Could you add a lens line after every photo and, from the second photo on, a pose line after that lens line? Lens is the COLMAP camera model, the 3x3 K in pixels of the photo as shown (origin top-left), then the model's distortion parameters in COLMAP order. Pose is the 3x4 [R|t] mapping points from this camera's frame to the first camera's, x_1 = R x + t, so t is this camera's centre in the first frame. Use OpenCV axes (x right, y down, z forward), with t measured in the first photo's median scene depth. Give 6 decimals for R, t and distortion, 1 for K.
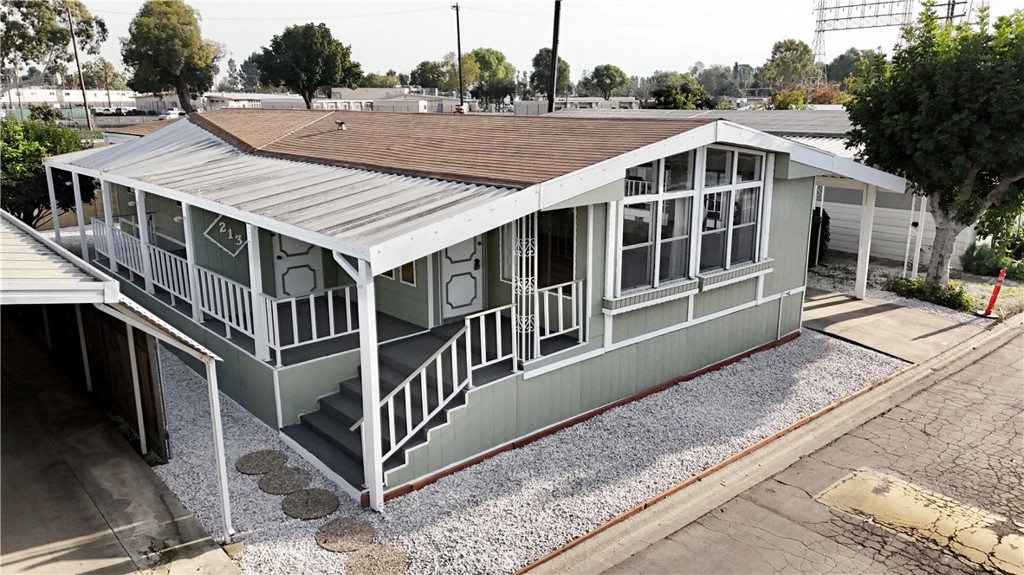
lens RADIAL K [[747.7, 0, 512.0], [0, 747.7, 287.5], [0, 0, 1]] dist [0.077699, -0.069641]
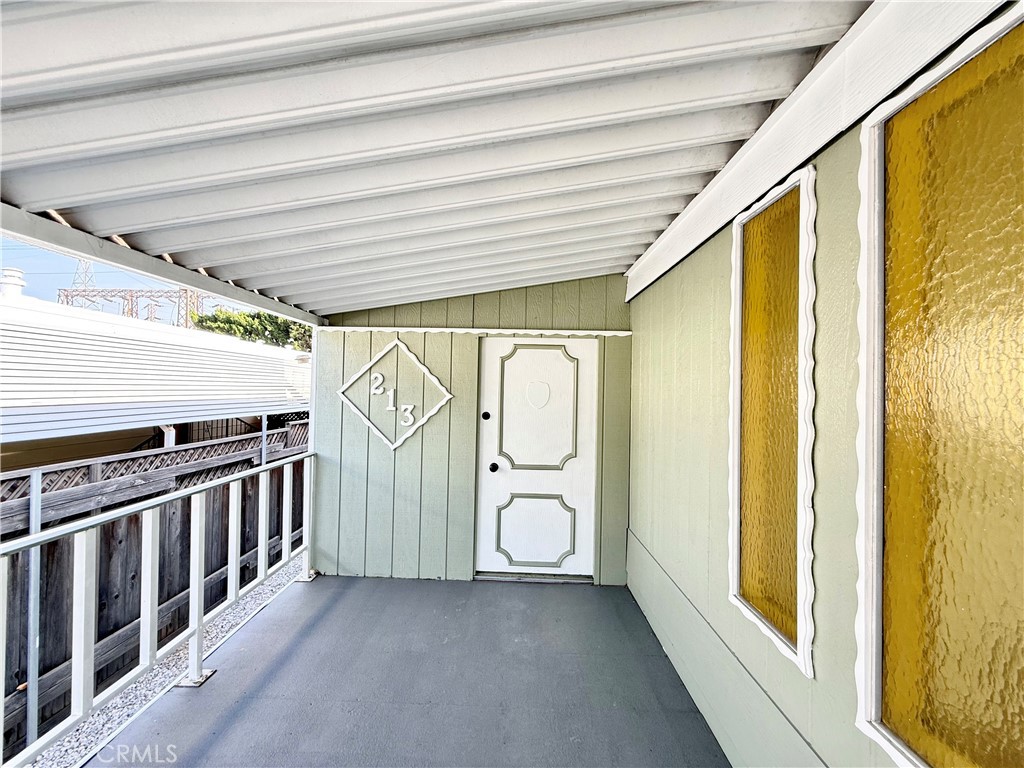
lens RADIAL K [[408.5, 0, 507.1], [0, 408.5, 383.7], [0, 0, 1]] dist [-0.000401, -0.000053]
pose [[0.745133, 0.012312, -0.666802, -0.149331], [-0.183834, 0.964886, -0.187614, -0.046761], [0.641078, 0.262379, 0.721232, 0.868248]]
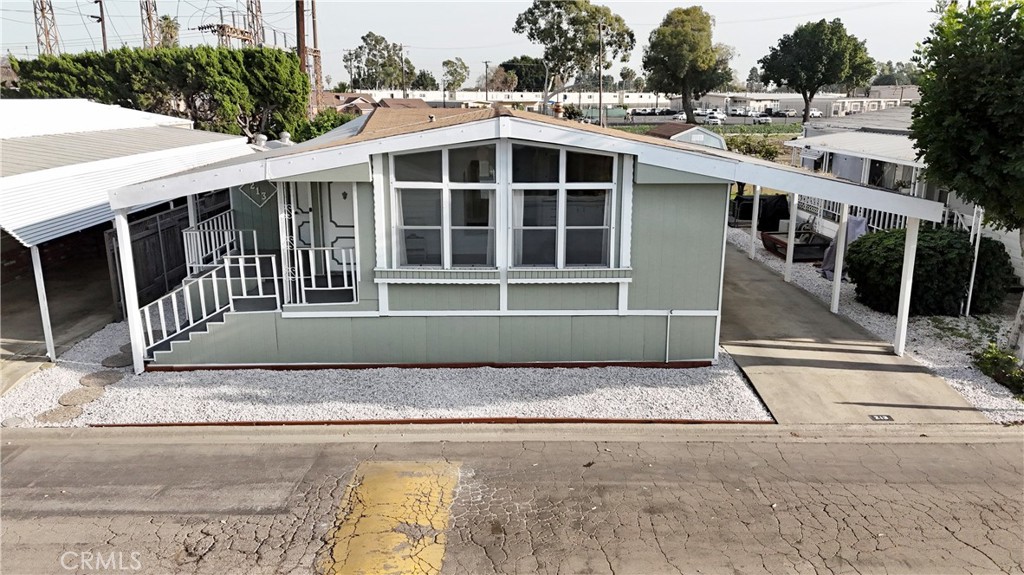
lens RADIAL K [[747.7, 0, 512.0], [0, 747.7, 287.5], [0, 0, 1]] dist [0.077699, -0.069641]
pose [[0.768362, 0.158799, -0.620002, 0.899019], [-0.159128, 0.985710, 0.055261, -0.047072], [0.619918, 0.056199, 0.782652, 0.205861]]
